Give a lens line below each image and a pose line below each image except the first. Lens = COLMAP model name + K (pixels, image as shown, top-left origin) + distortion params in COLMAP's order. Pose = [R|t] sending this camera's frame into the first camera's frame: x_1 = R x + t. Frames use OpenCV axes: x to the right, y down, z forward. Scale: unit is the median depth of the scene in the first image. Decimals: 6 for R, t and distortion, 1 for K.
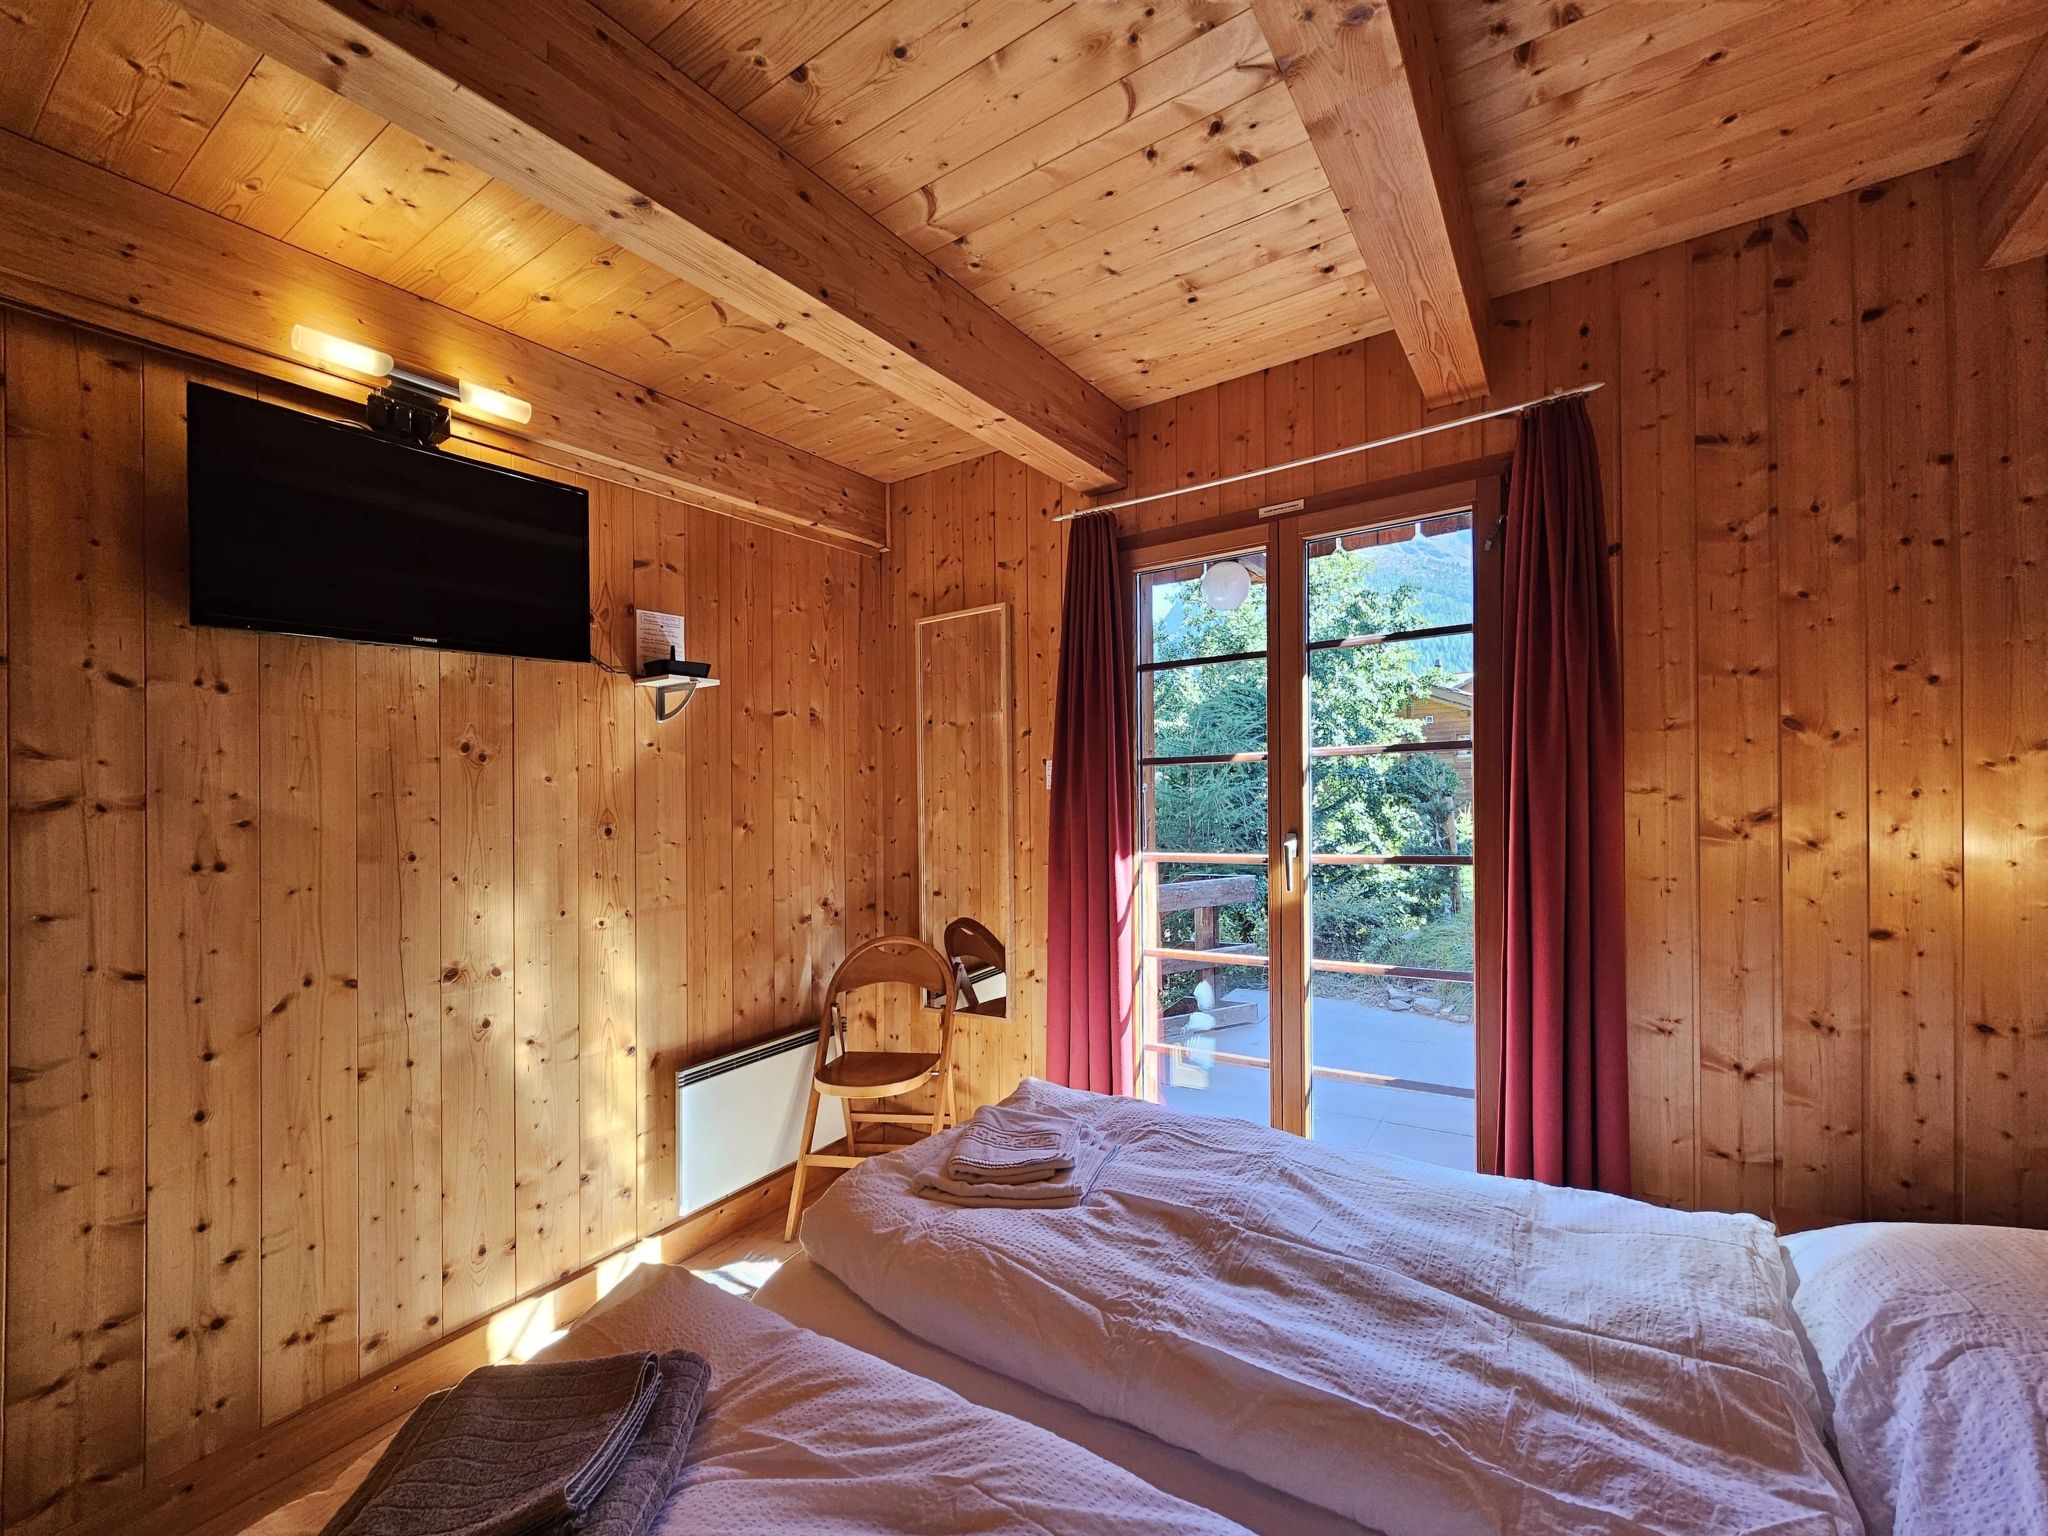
lens RADIAL K [[849.1, 0, 1023.4], [0, 849.1, 793.8], [0, 0, 1]] dist [-0.001263, -0.000627]
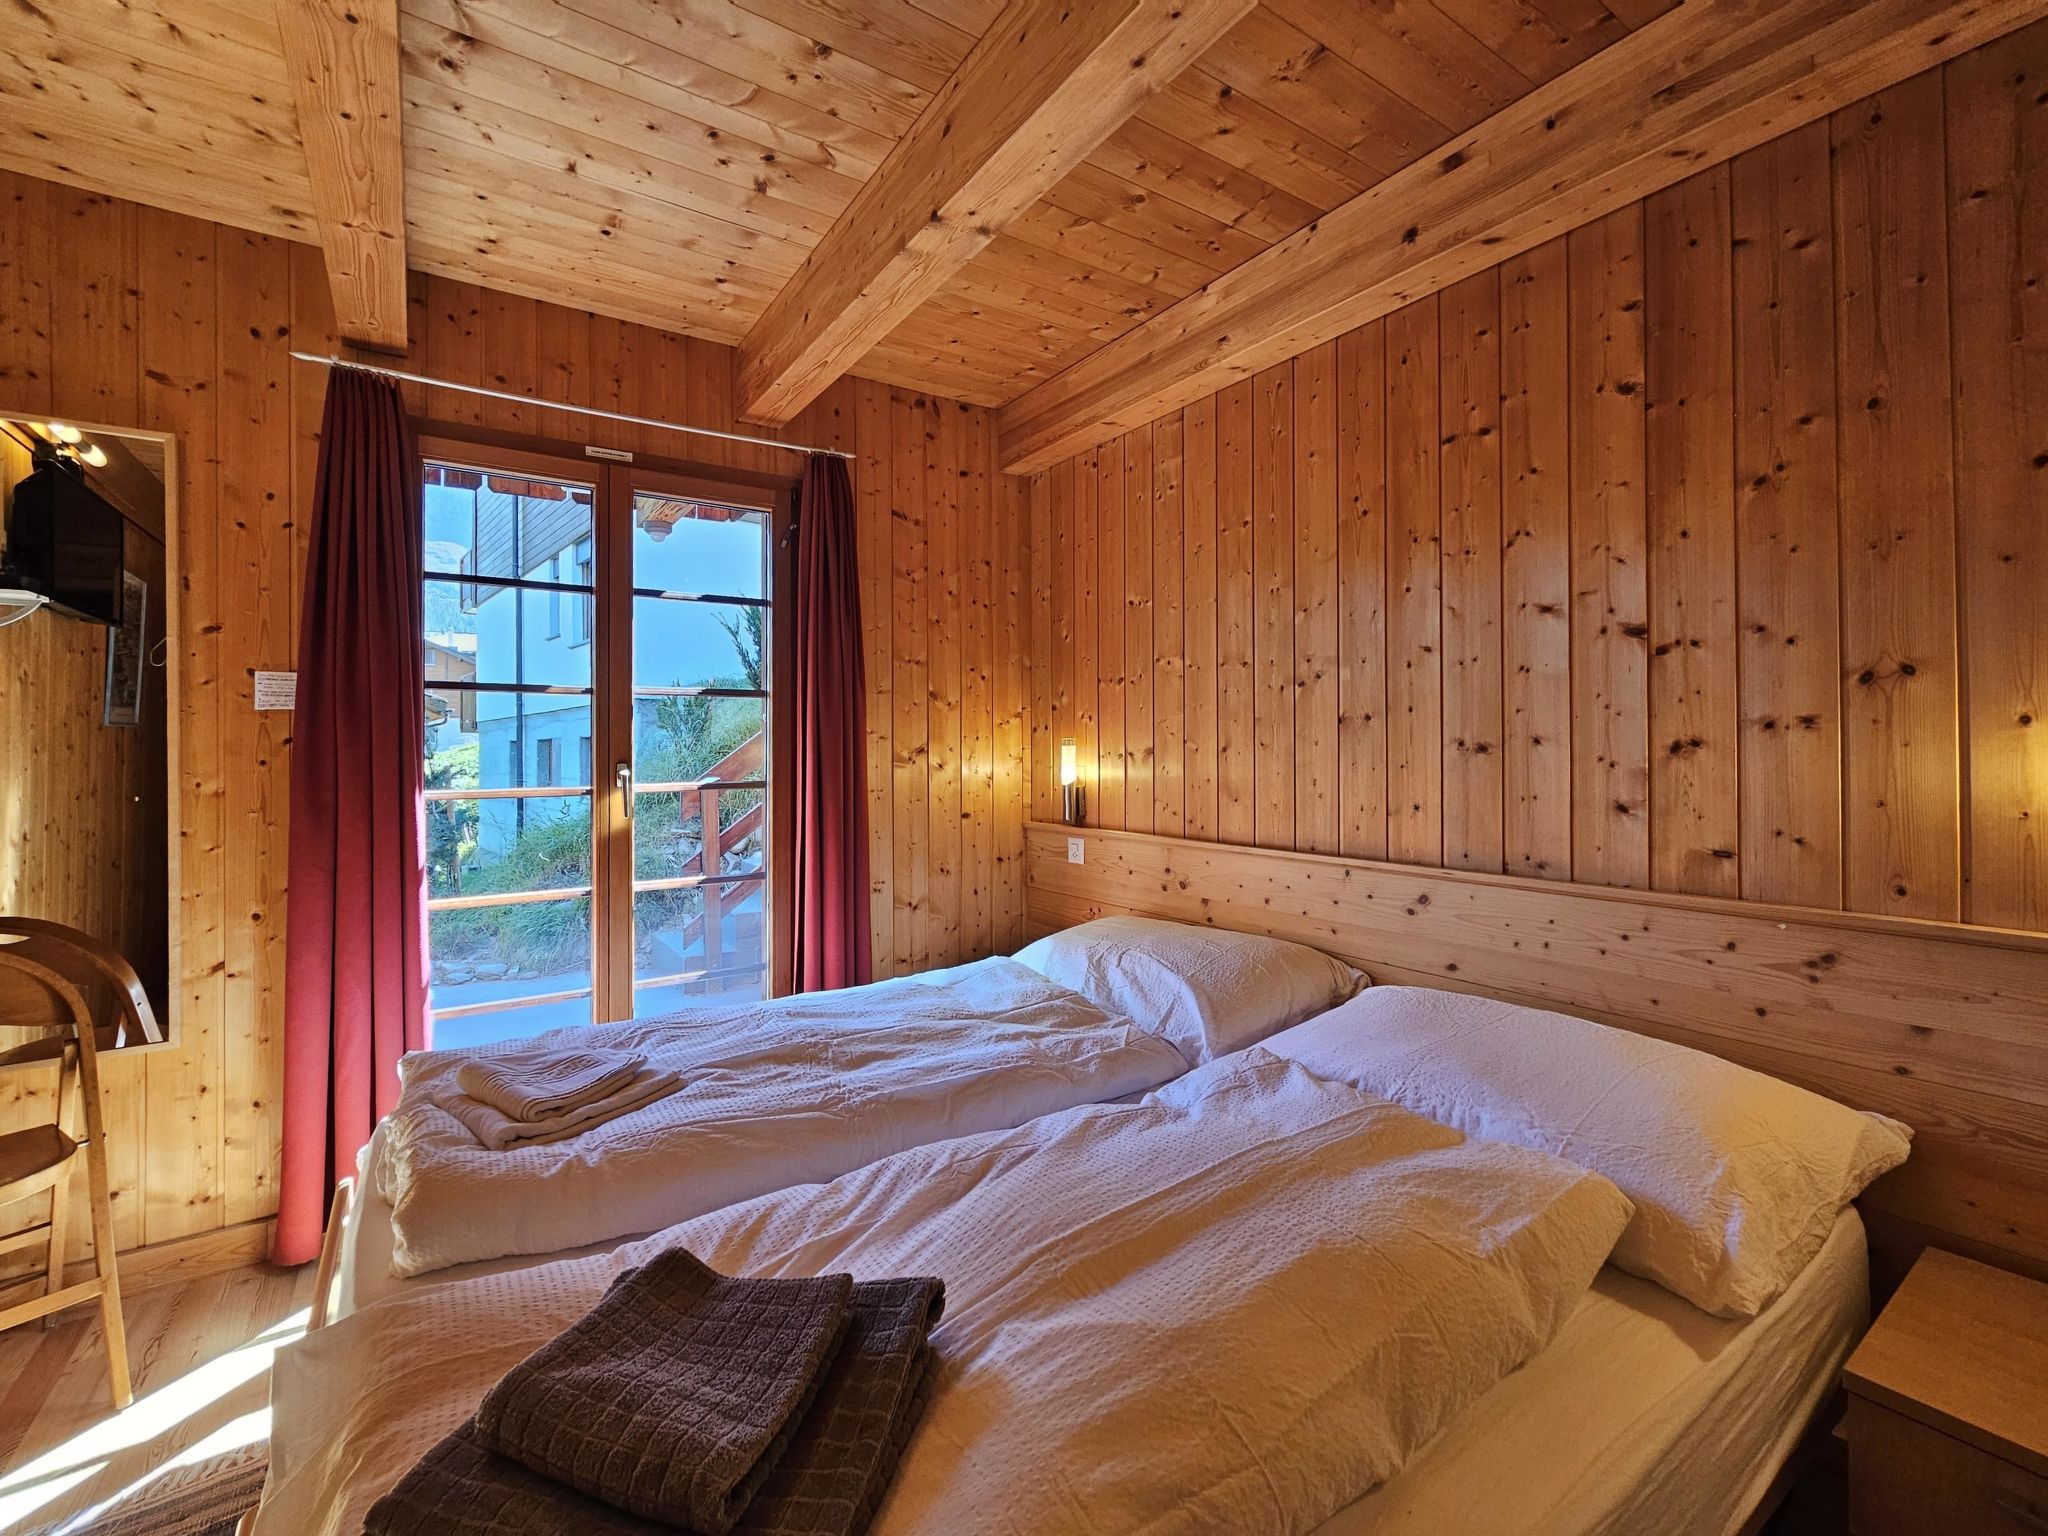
lens RADIAL K [[869.2, 0, 1017.0], [0, 869.2, 765.4], [0, 0, 1]] dist [-0.002817, -0.000259]
pose [[0.395673, 0.014486, 0.918277, -0.668823], [-0.001515, 0.999885, -0.015121, 0.088808], [-0.918390, 0.004592, 0.395650, 0.165767]]
